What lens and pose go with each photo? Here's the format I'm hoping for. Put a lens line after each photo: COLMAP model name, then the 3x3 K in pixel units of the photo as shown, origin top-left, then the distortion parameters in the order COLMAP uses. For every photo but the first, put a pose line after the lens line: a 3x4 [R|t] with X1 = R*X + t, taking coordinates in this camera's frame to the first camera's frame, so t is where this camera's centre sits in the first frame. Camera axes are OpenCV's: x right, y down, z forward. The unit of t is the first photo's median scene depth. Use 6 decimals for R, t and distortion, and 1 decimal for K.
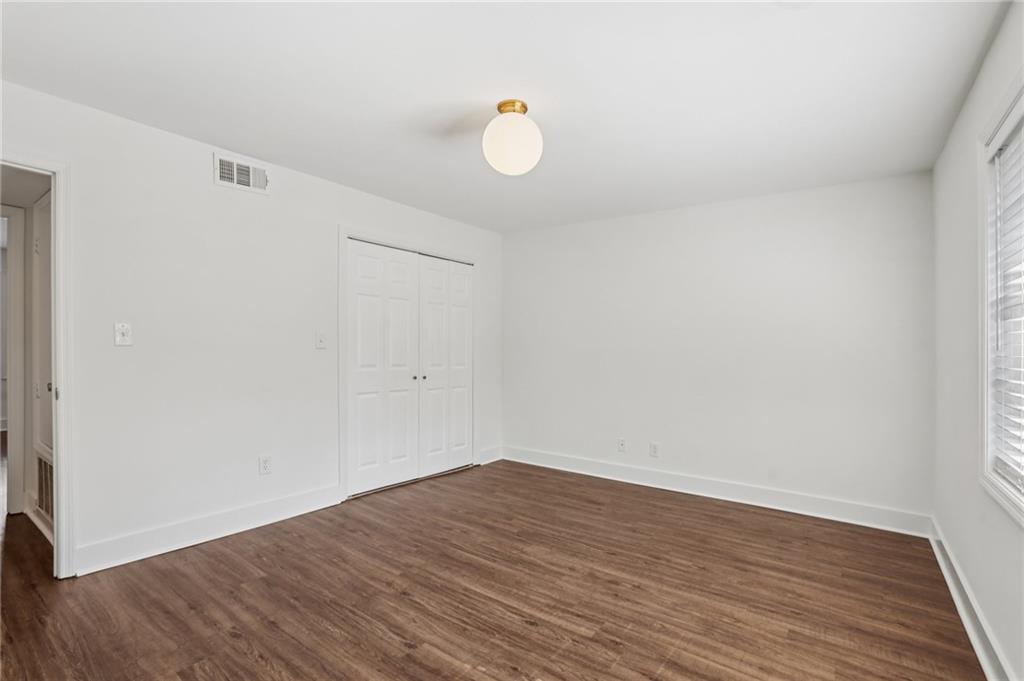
lens RADIAL K [[482.0, 0, 505.8], [0, 482.0, 338.2], [0, 0, 1]] dist [-0.072462, 0.030121]
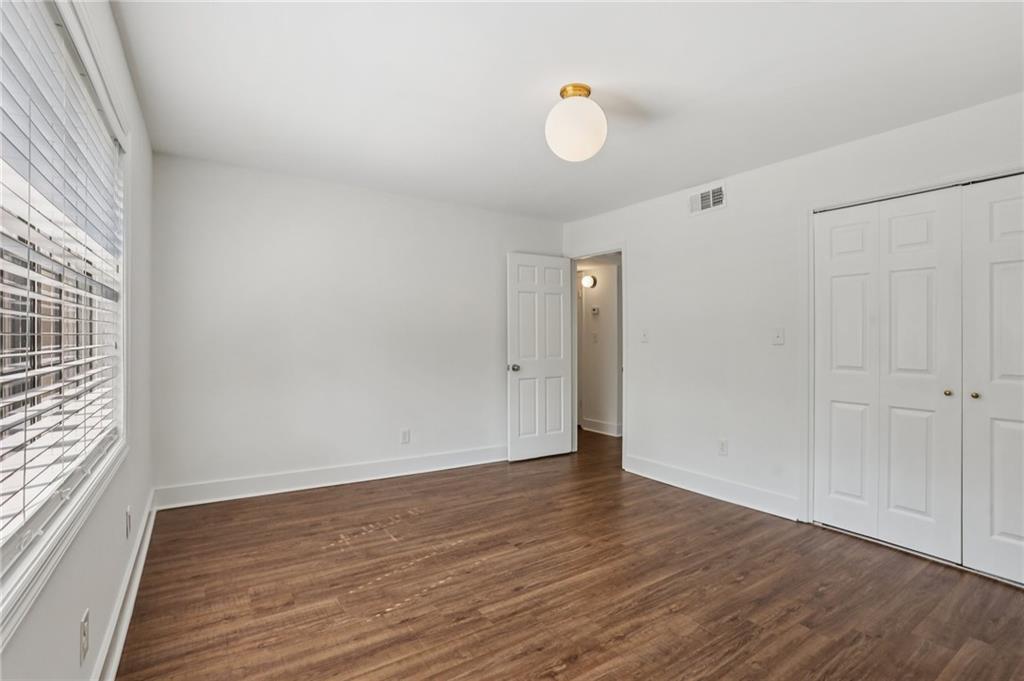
lens RADIAL K [[482.0, 0, 505.8], [0, 482.0, 338.2], [0, 0, 1]] dist [-0.072462, 0.030121]
pose [[-0.332888, -0.017086, -0.942812, 0.890307], [0.004790, 0.999792, -0.019810, 0.034748], [0.942954, -0.011111, -0.332737, 1.076972]]
